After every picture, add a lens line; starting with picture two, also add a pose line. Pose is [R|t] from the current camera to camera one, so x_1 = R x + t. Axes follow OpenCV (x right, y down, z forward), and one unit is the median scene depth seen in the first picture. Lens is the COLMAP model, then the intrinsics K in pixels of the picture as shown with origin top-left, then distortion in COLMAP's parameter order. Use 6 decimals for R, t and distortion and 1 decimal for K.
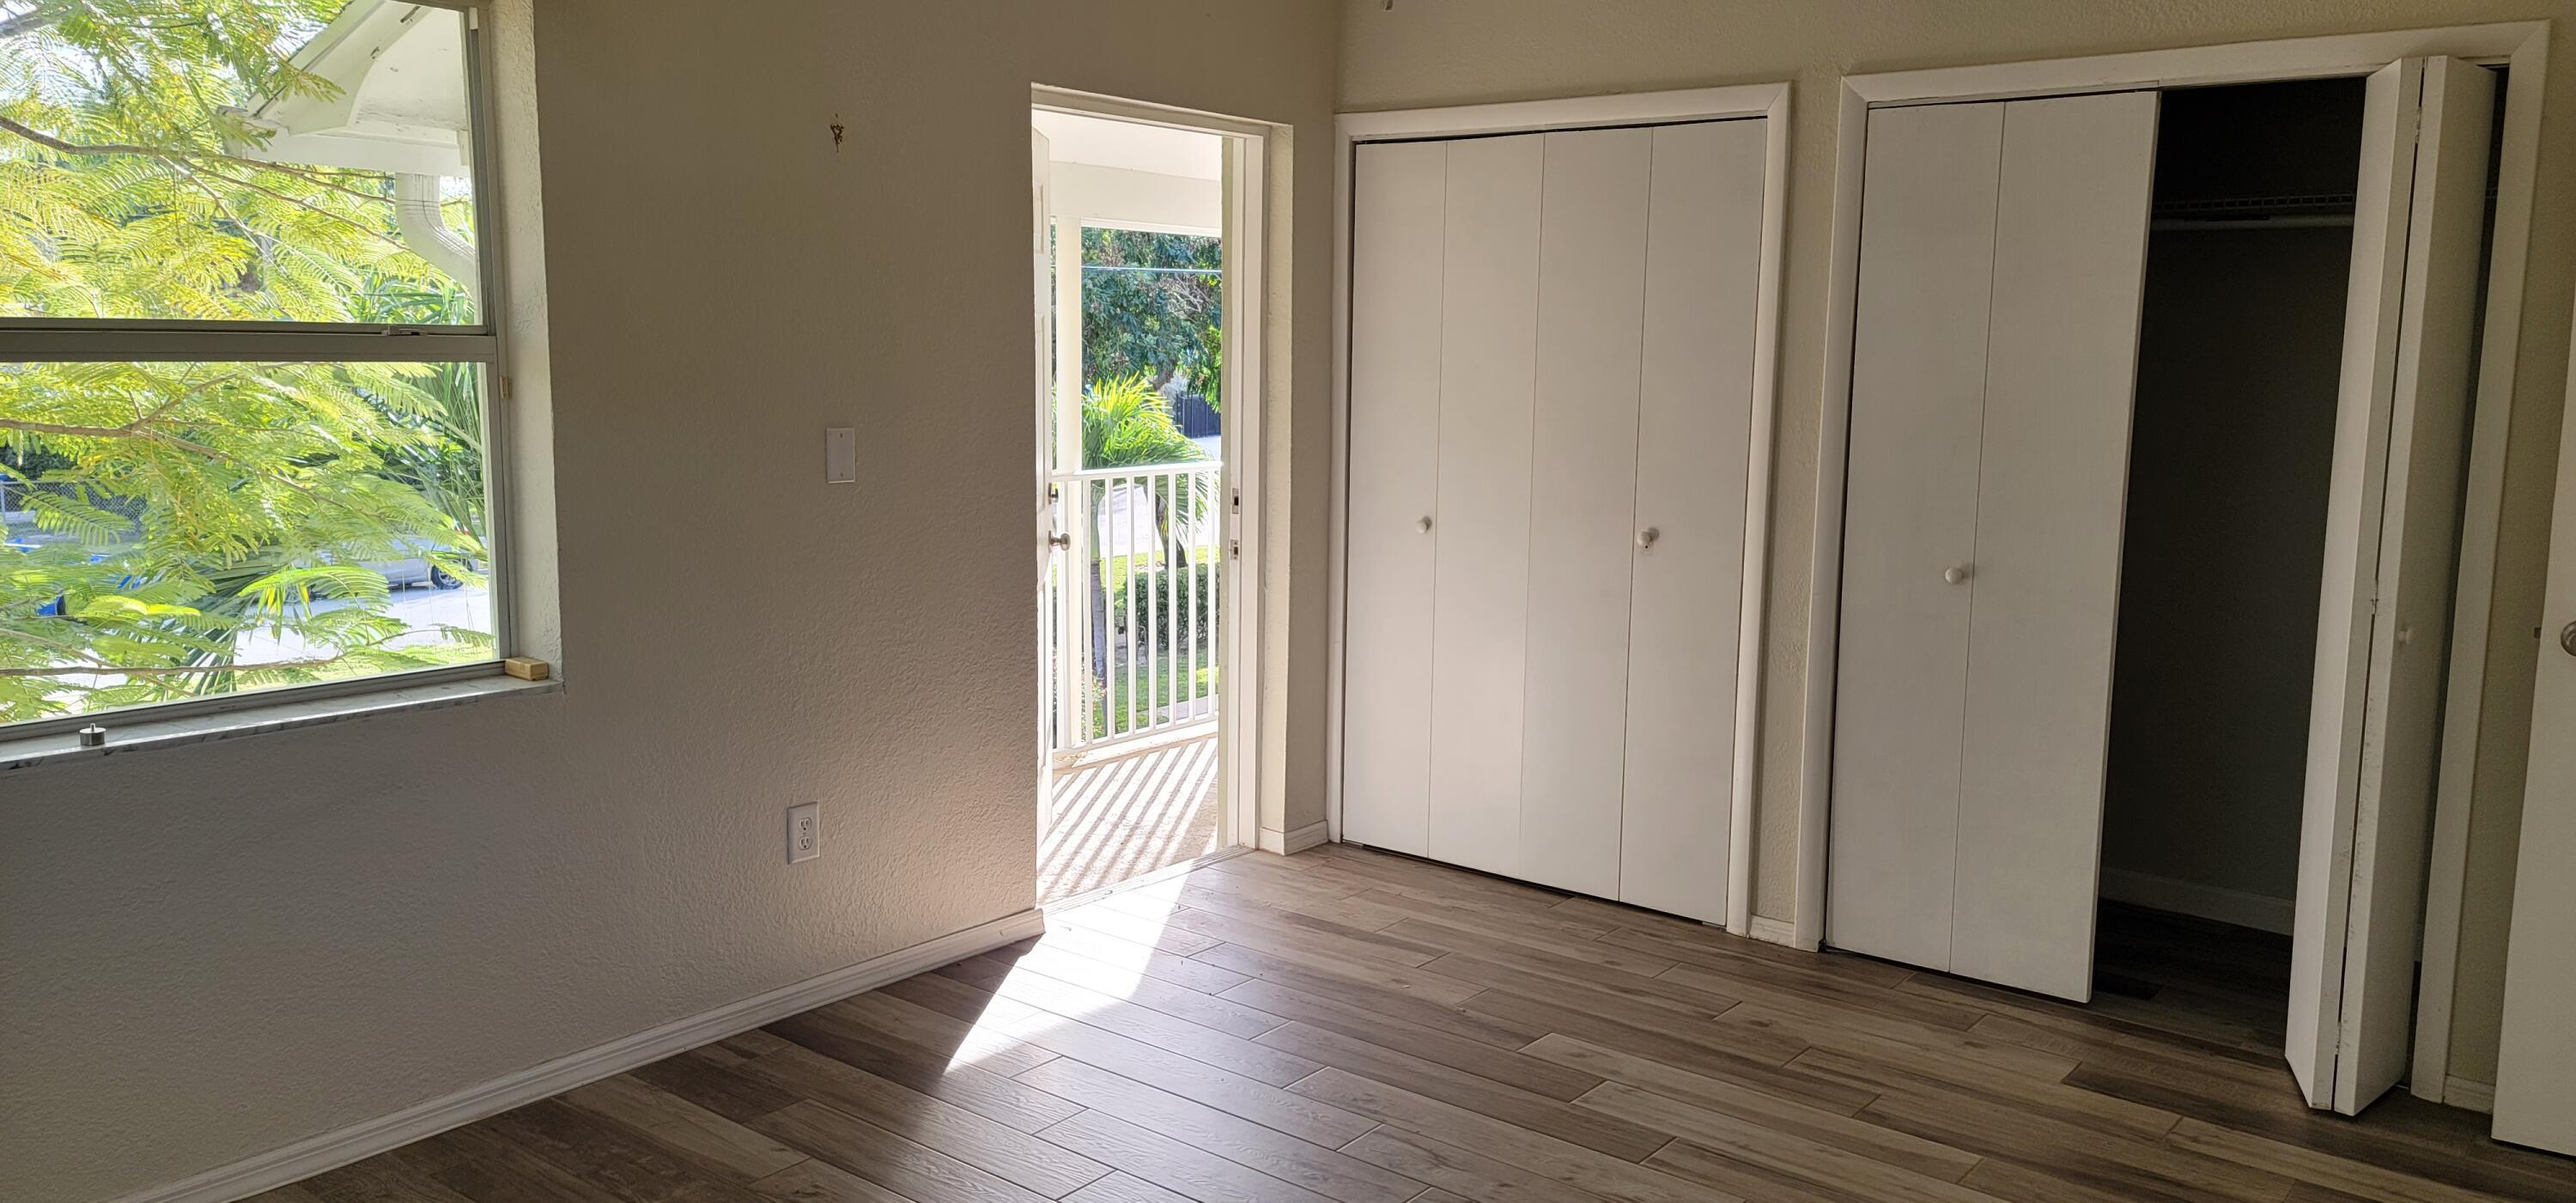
lens RADIAL K [[1866.5, 0, 1288.2], [0, 1866.5, 612.7], [0, 0, 1]] dist [0.057915, -0.013327]
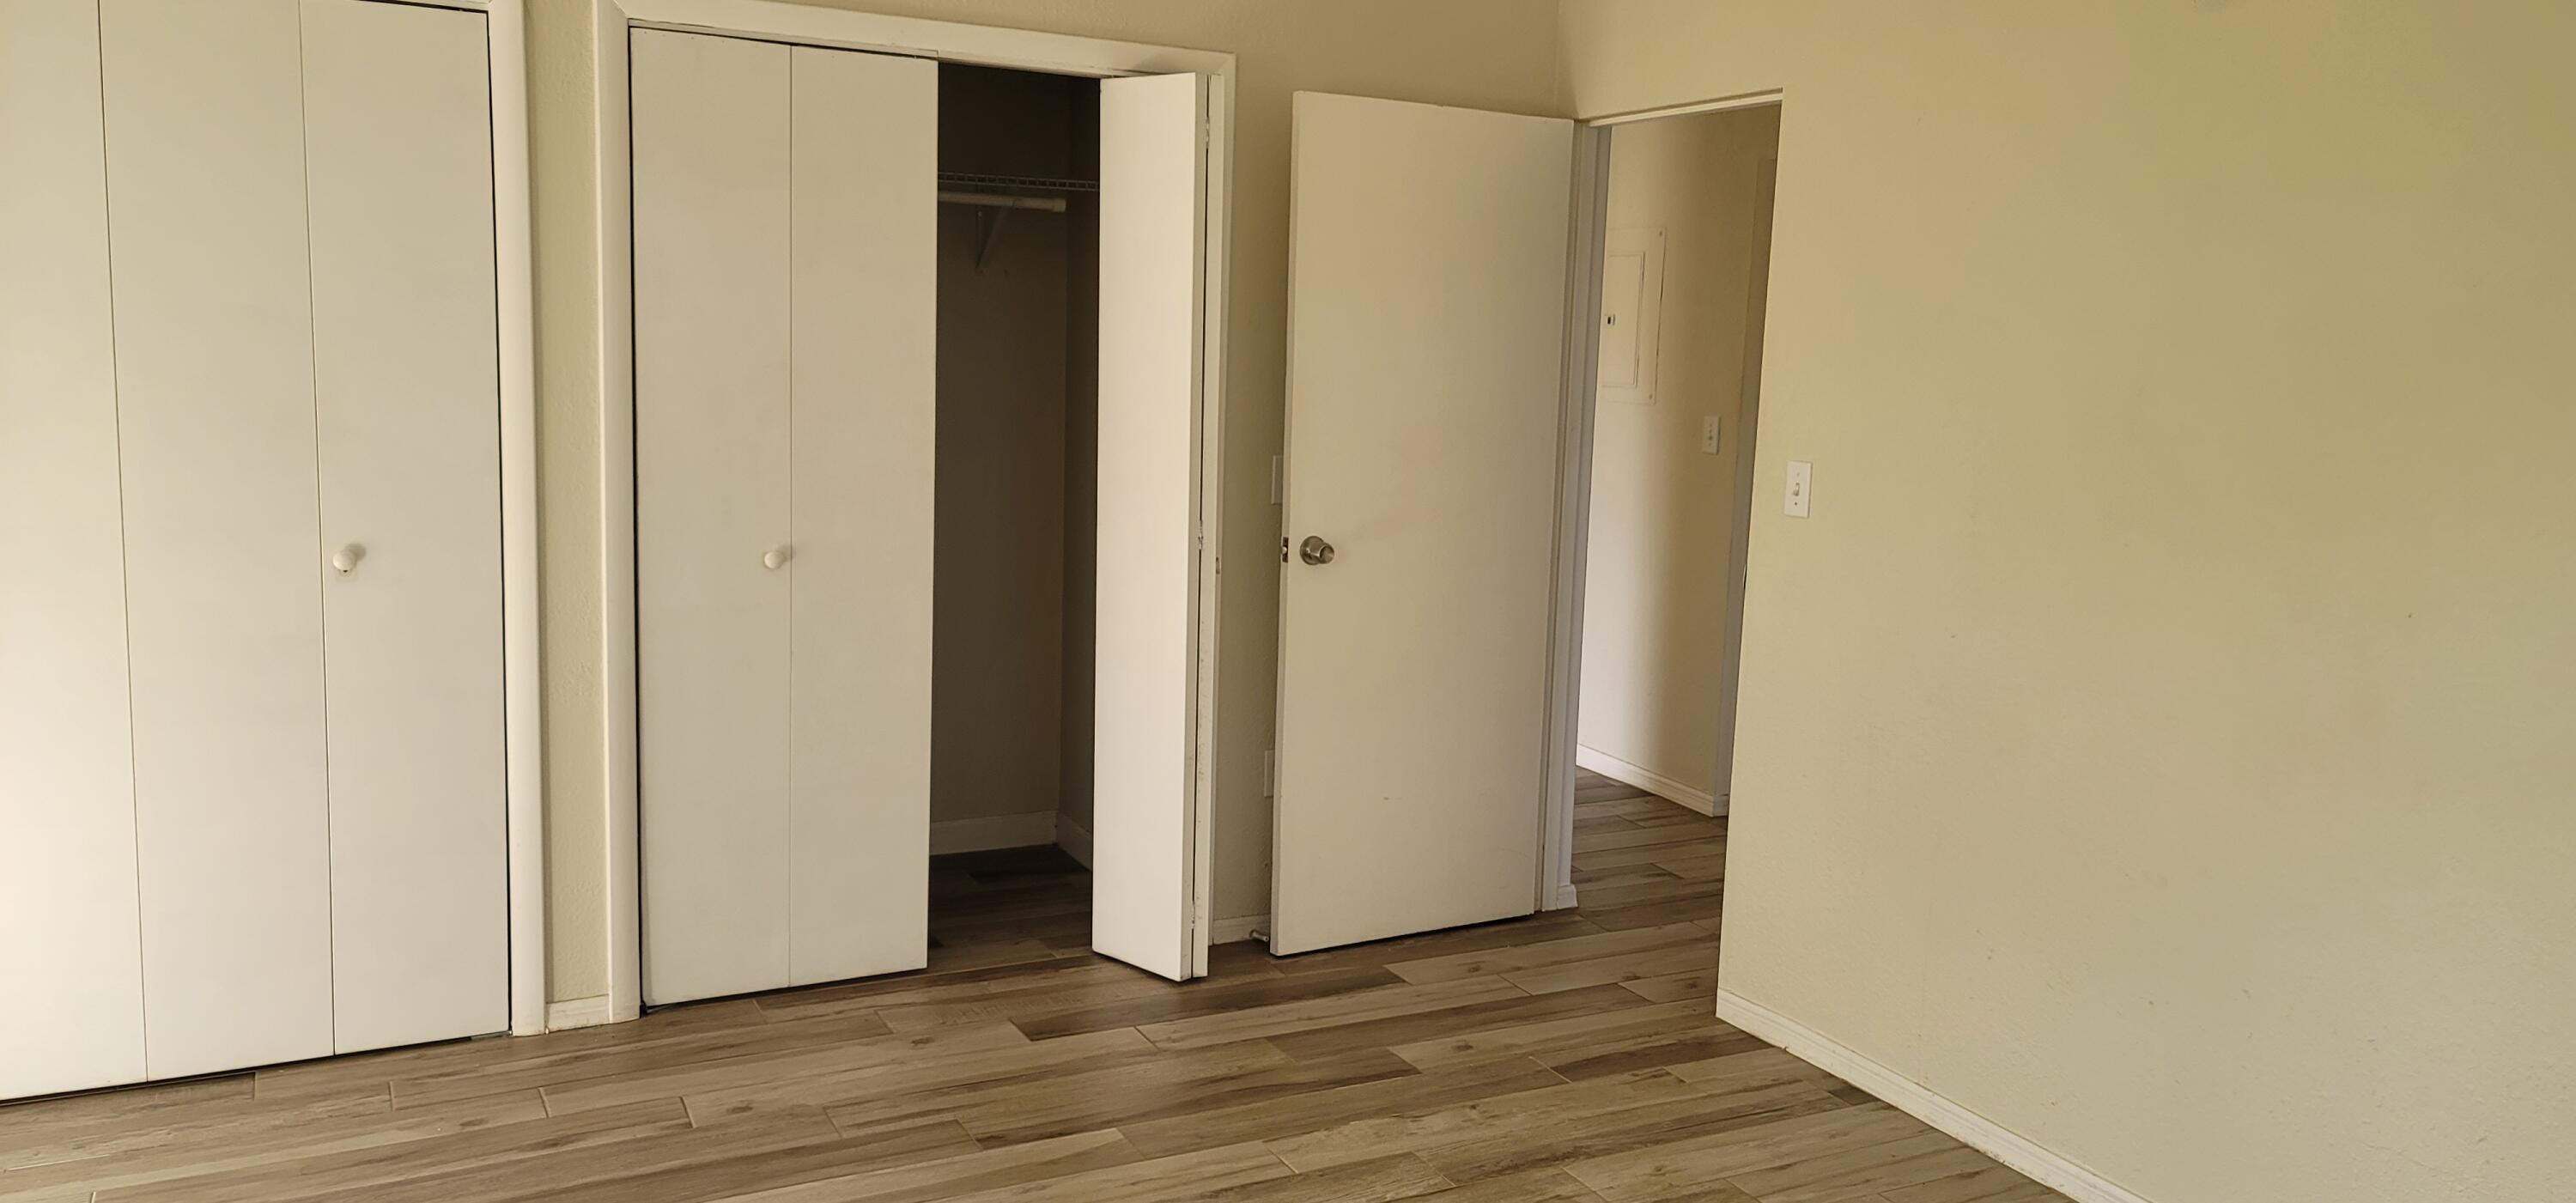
lens RADIAL K [[1866.5, 0, 1291.4], [0, 1866.5, 574.4], [0, 0, 1]] dist [0.057915, -0.013327]
pose [[0.405419, -0.118099, 0.906470, -0.385155], [0.110534, 0.990677, 0.079634, -0.059095], [-0.907424, 0.067911, 0.414693, 0.406046]]
